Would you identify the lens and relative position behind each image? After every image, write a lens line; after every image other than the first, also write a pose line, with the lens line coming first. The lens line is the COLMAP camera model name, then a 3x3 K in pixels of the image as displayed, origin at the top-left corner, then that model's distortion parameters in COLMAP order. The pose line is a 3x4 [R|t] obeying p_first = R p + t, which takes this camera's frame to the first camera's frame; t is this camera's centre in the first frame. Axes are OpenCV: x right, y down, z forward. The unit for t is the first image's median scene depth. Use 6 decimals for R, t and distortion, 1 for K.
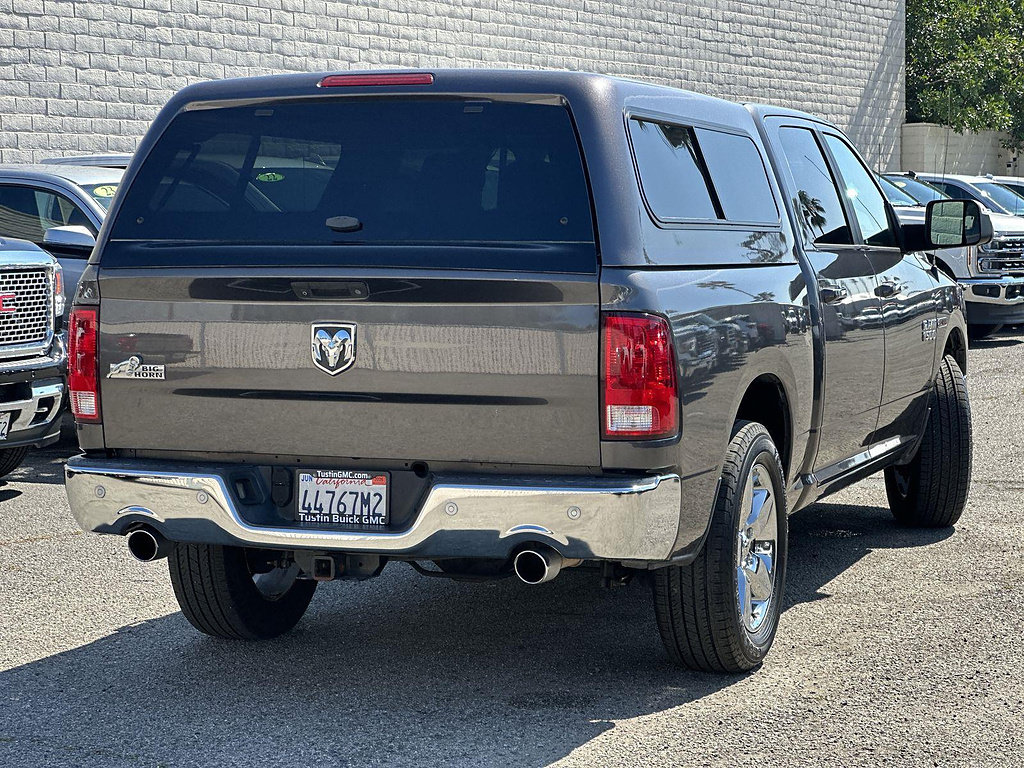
lens RADIAL K [[2220.4, 0, 512.0], [0, 2220.4, 384.0], [0, 0, 1]] dist [-0.010728, 0.388654]
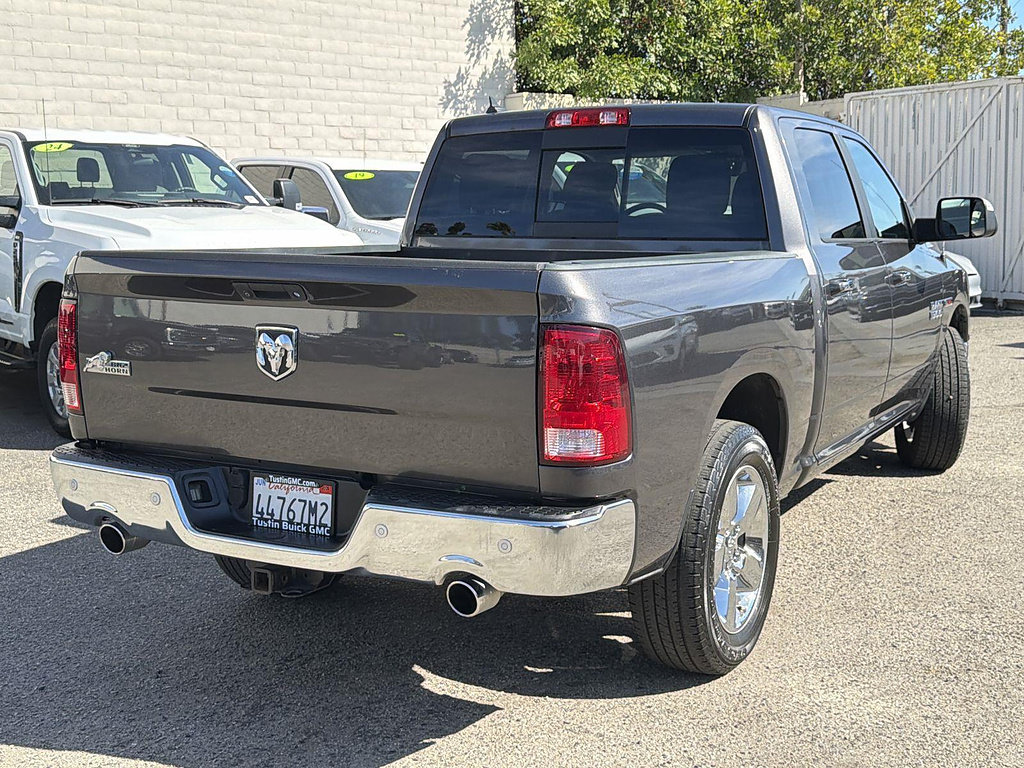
lens RADIAL K [[1285.9, 0, 534.9], [0, 1285.9, 385.8], [0, 0, 1]] dist [0.041297, 0.035894]
pose [[0.992067, 0.023969, -0.123403, 0.097687], [-0.015932, 0.997712, 0.065709, -0.039576], [0.124696, -0.063222, 0.990179, 0.456898]]
